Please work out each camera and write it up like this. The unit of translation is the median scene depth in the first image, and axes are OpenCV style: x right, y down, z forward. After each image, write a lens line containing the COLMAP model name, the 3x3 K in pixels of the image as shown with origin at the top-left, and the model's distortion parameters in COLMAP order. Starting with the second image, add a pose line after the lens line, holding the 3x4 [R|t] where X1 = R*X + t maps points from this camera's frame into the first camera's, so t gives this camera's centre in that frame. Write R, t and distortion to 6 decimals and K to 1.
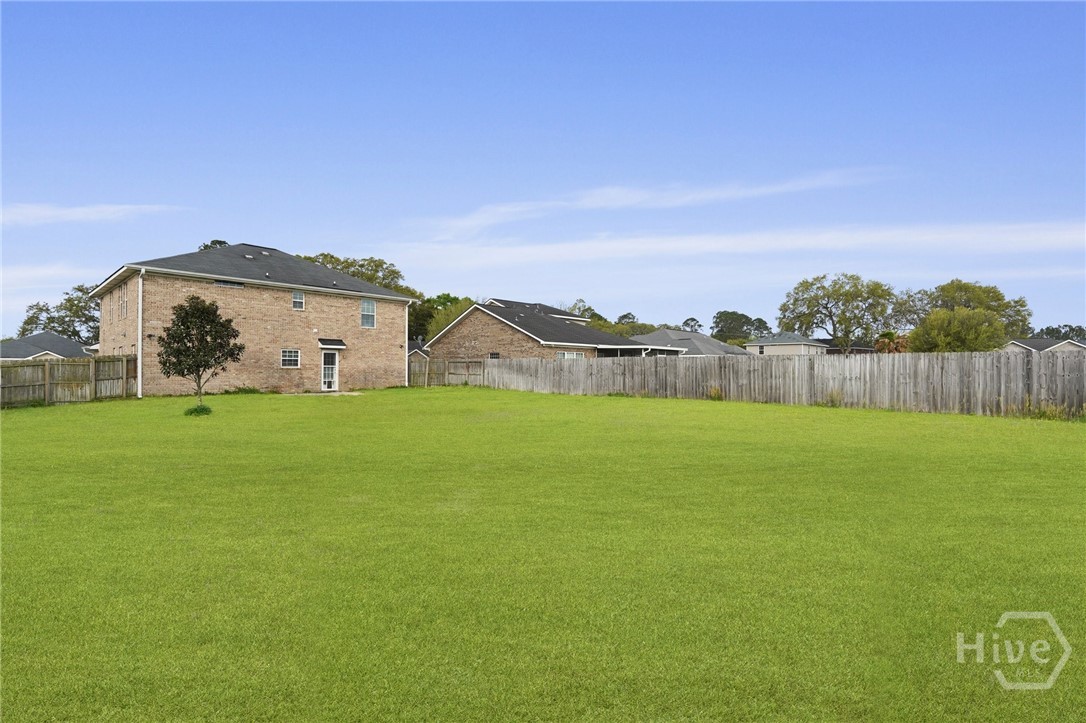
lens RADIAL K [[553.3, 0, 539.3], [0, 553.3, 362.4], [0, 0, 1]] dist [-0.001503, -0.000474]
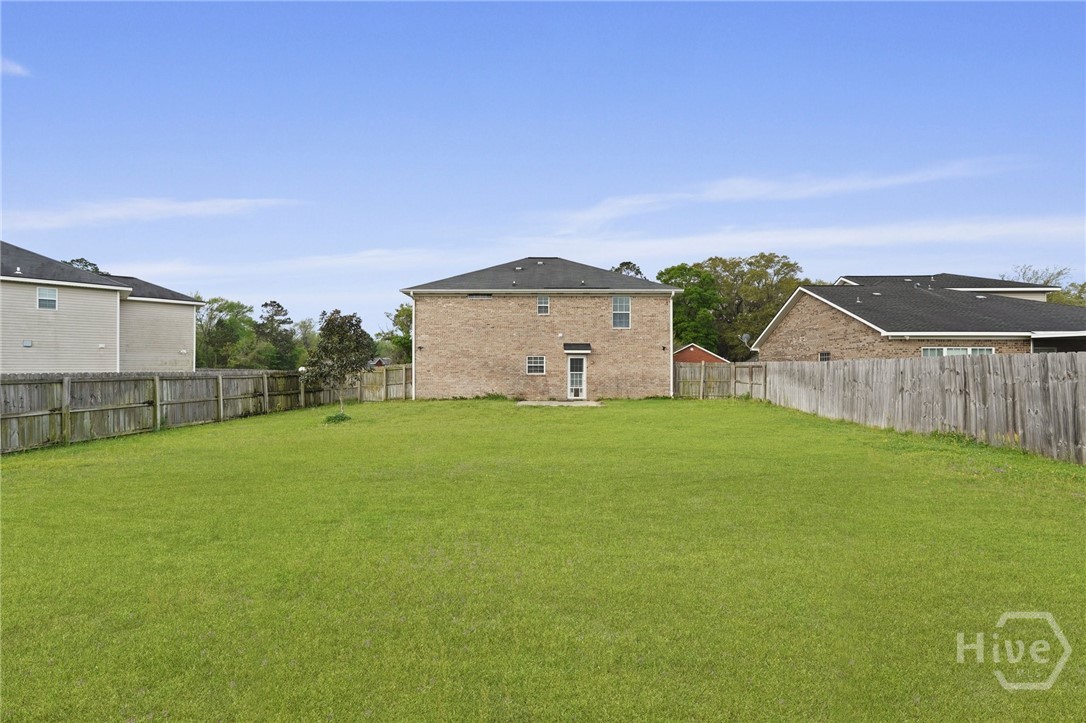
lens RADIAL K [[493.3, 0, 538.3], [0, 493.3, 361.0], [0, 0, 1]] dist [-0.002154, 0.002114]
pose [[0.648080, -0.016317, -0.761397, 0.208477], [0.010898, 0.999867, -0.012151, -0.003411], [0.761494, -0.000423, 0.648172, 0.416371]]
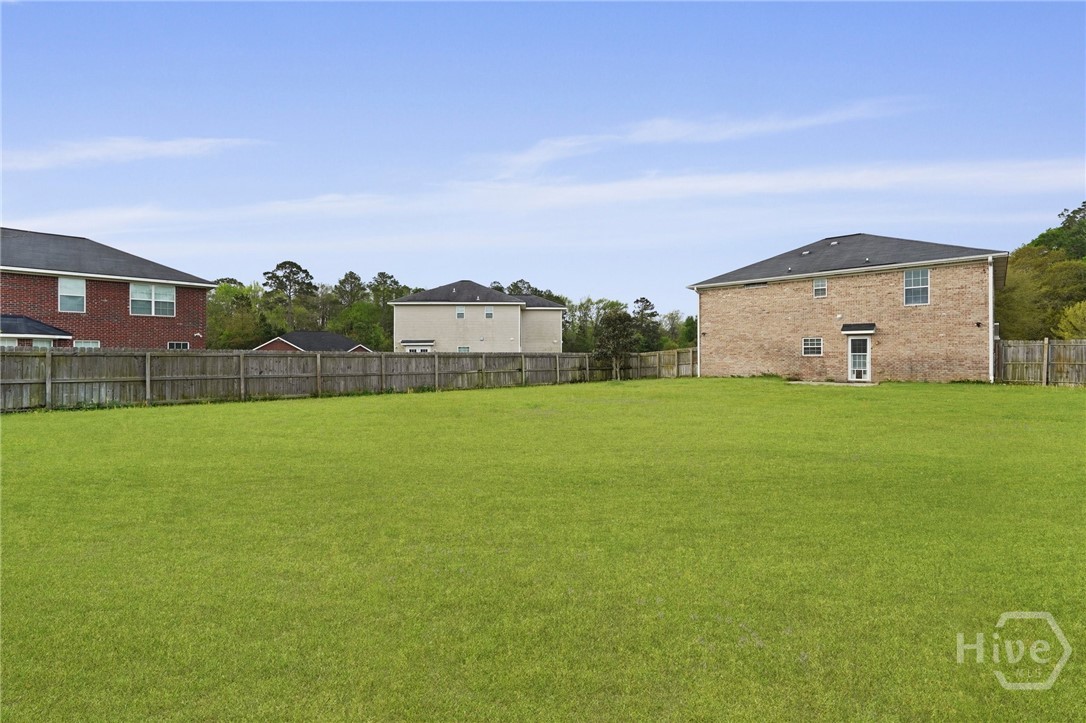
lens RADIAL K [[493.3, 0, 507.3], [0, 493.3, 352.6], [0, 0, 1]] dist [-0.002154, 0.002114]
pose [[-0.087959, -0.014105, -0.996024, 0.472320], [0.009596, 0.999841, -0.015006, 0.011442], [0.996078, -0.010878, -0.087810, 0.499919]]
